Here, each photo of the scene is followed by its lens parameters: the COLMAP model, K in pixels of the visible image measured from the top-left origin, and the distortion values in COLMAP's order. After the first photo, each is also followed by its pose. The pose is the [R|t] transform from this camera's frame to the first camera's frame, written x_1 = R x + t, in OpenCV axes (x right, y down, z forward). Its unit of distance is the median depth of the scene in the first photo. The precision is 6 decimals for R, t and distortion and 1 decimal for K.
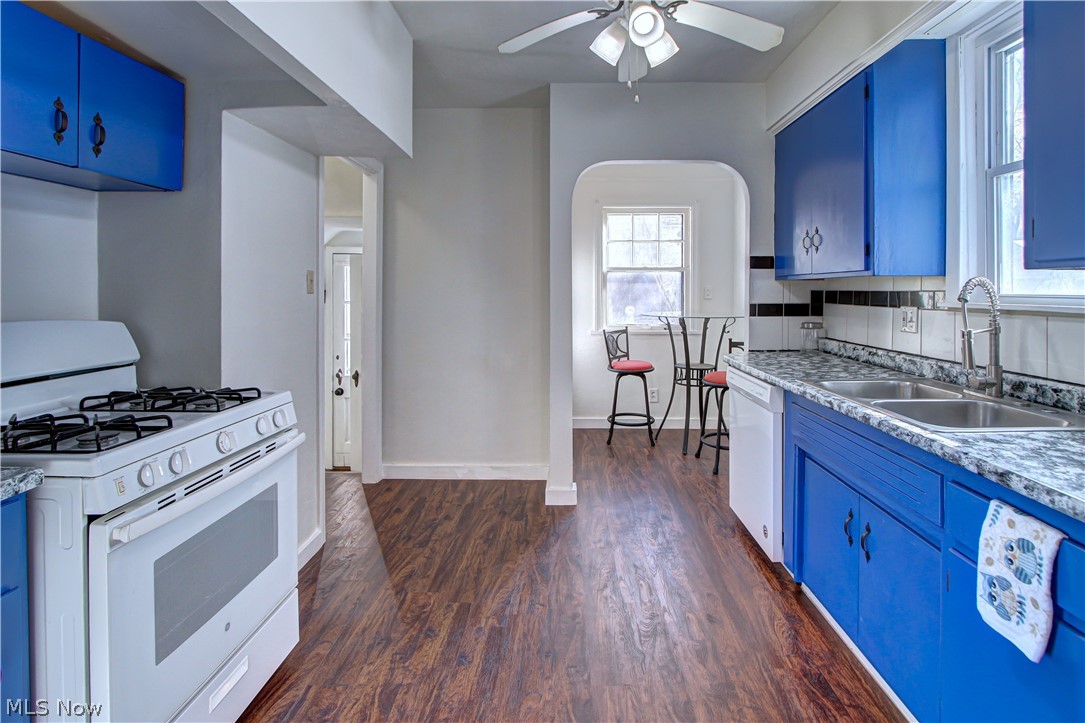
lens RADIAL K [[533.3, 0, 561.0], [0, 533.3, 293.5], [0, 0, 1]] dist [-0.026364, 0.006348]
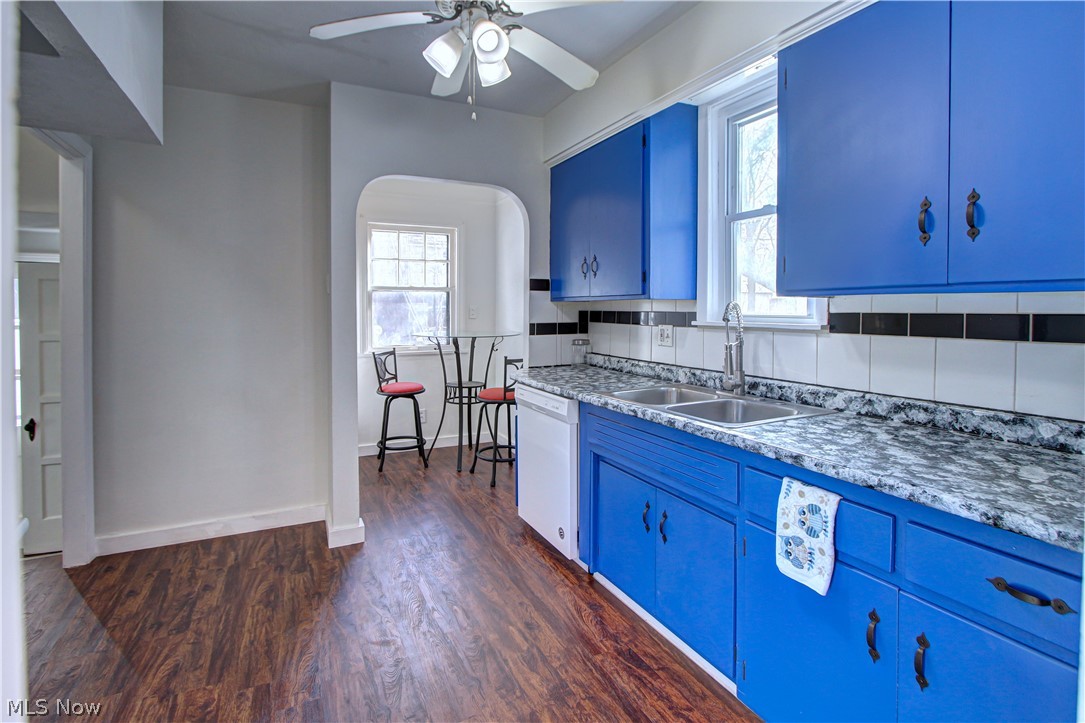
lens RADIAL K [[523.2, 0, 538.2], [0, 523.2, 319.2], [0, 0, 1]] dist [-0.018635, 0.001356]
pose [[0.893099, -0.010042, 0.449748, -0.134753], [0.003404, 0.999873, 0.015565, -0.007260], [-0.449847, -0.012370, 0.893020, 0.066674]]
